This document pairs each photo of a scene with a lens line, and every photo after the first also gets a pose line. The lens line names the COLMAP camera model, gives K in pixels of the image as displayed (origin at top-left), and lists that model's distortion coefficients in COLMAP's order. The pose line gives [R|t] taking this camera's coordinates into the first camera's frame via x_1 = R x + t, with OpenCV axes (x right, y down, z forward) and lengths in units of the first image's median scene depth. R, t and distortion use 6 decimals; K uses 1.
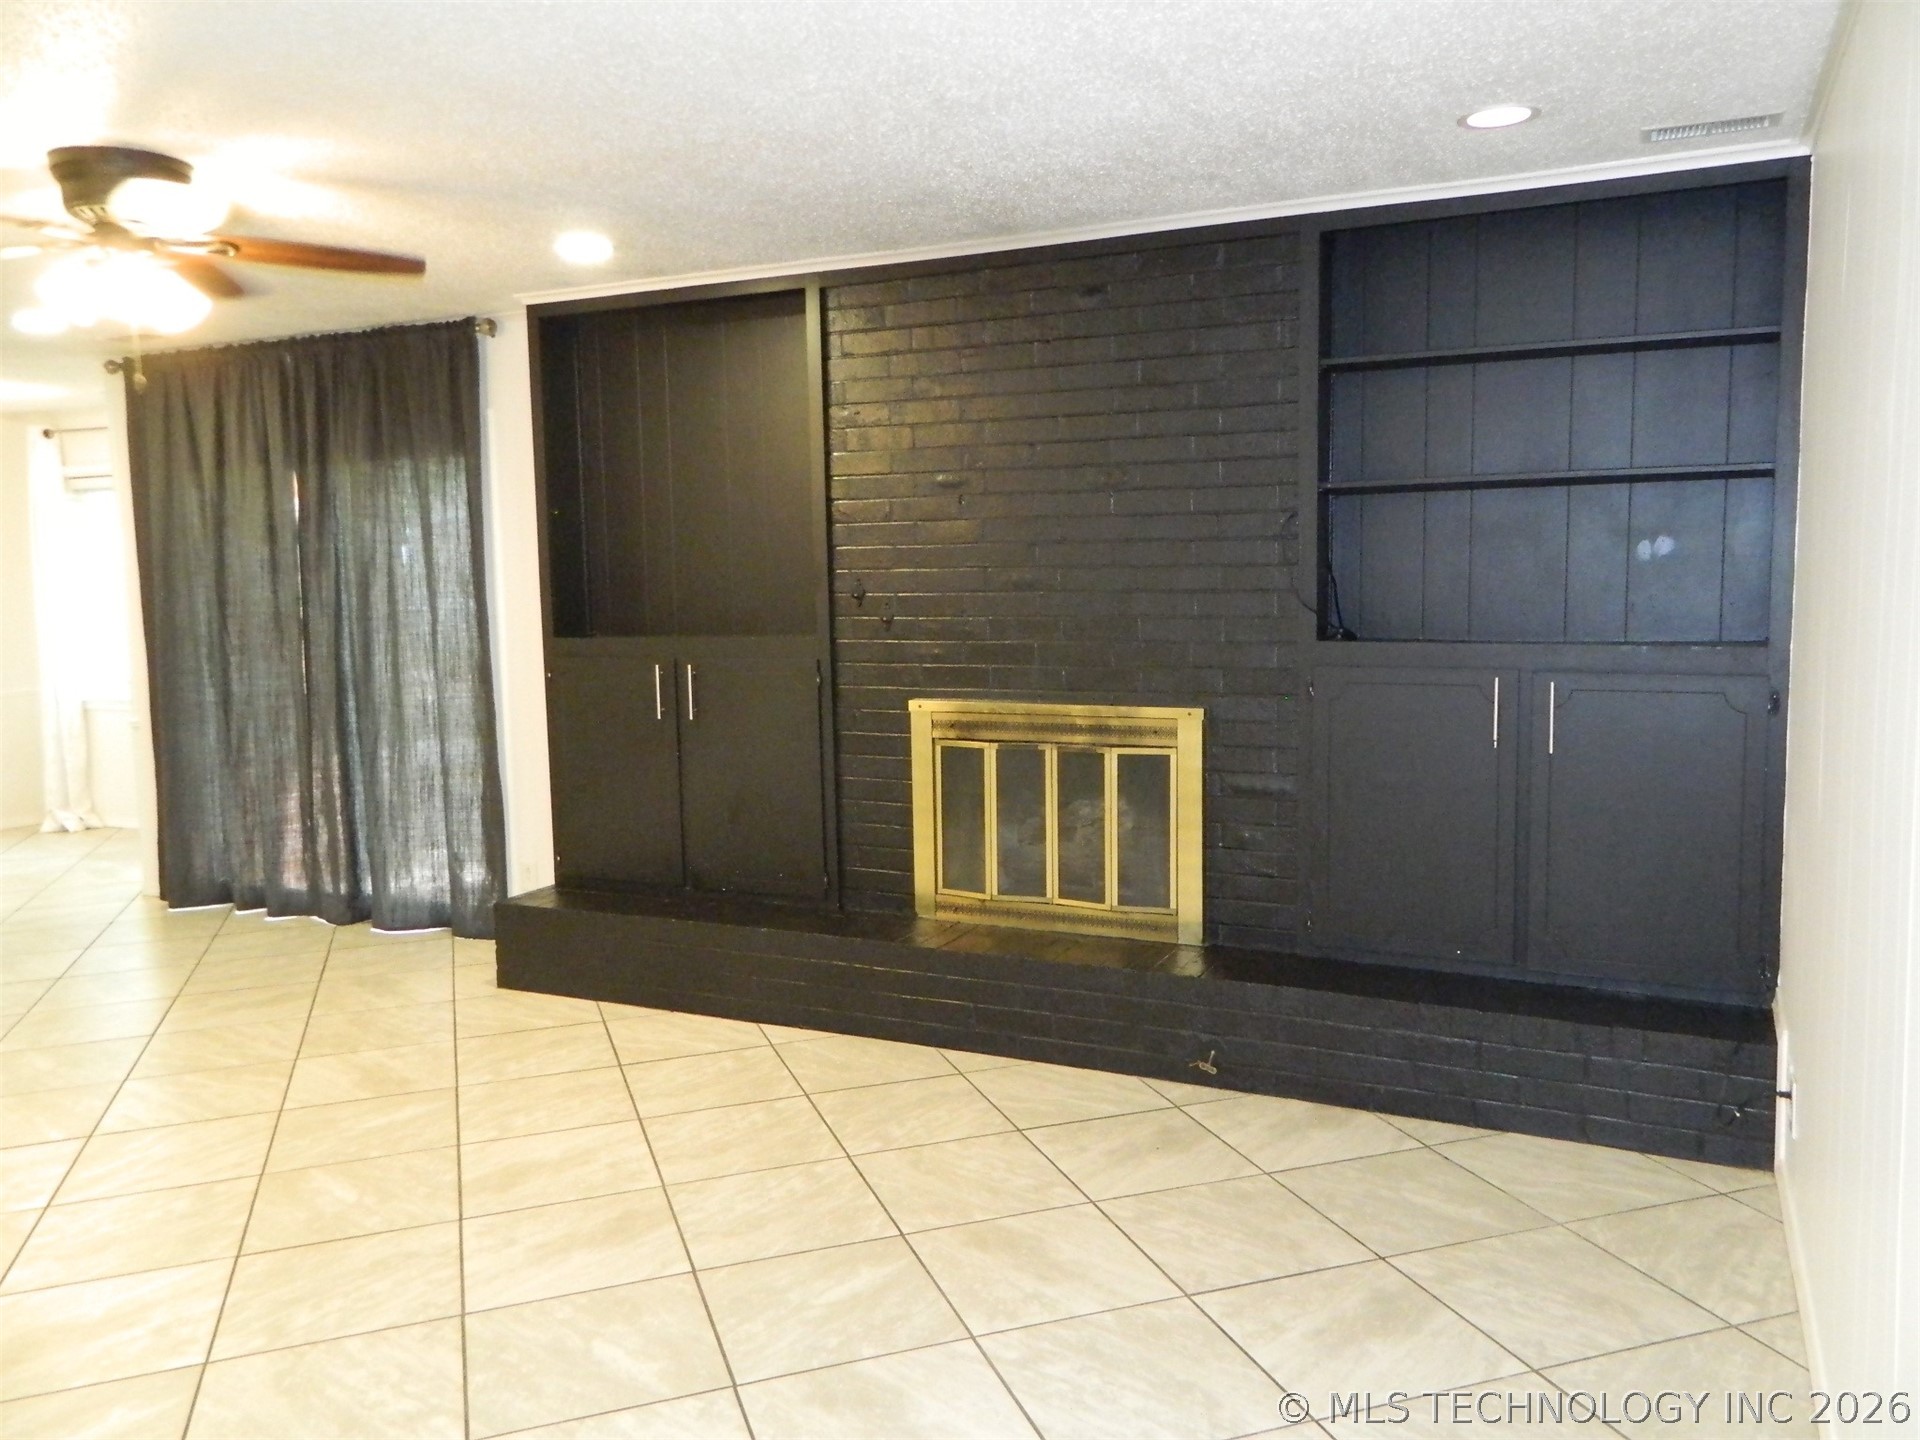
lens RADIAL K [[1470.8, 0, 953.4], [0, 1470.8, 696.3], [0, 0, 1]] dist [0.032524, -0.006779]
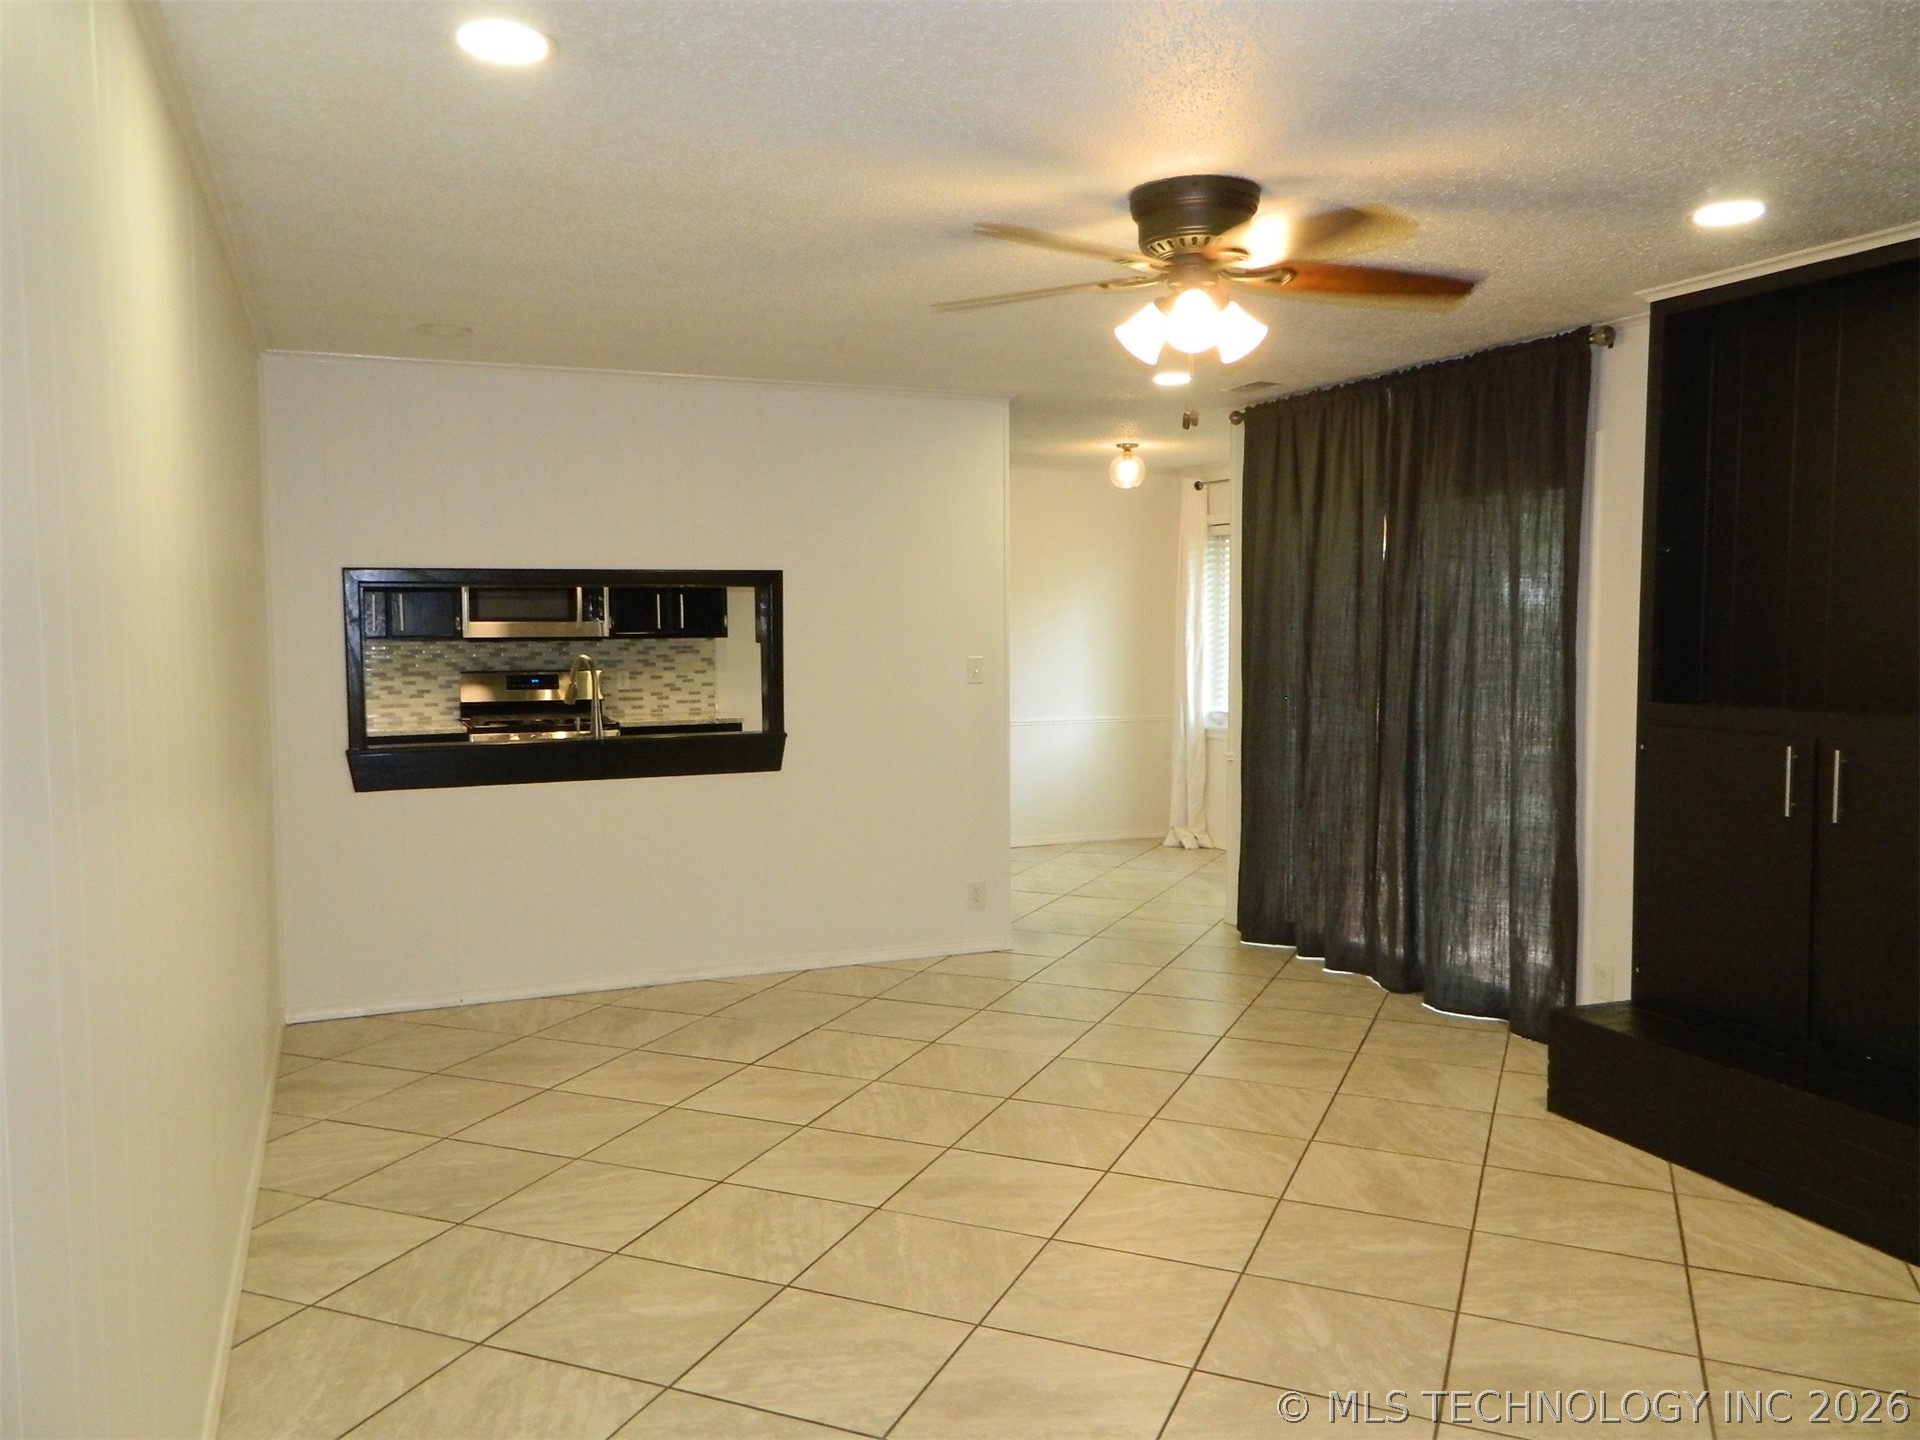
lens RADIAL K [[1470.8, 0, 953.4], [0, 1470.8, 696.3], [0, 0, 1]] dist [0.032524, -0.006779]
pose [[0.740828, 0.060374, -0.668976, -0.006241], [-0.080366, 0.996765, 0.000958, -0.011053], [0.666869, 0.053053, 0.743284, 0.113257]]
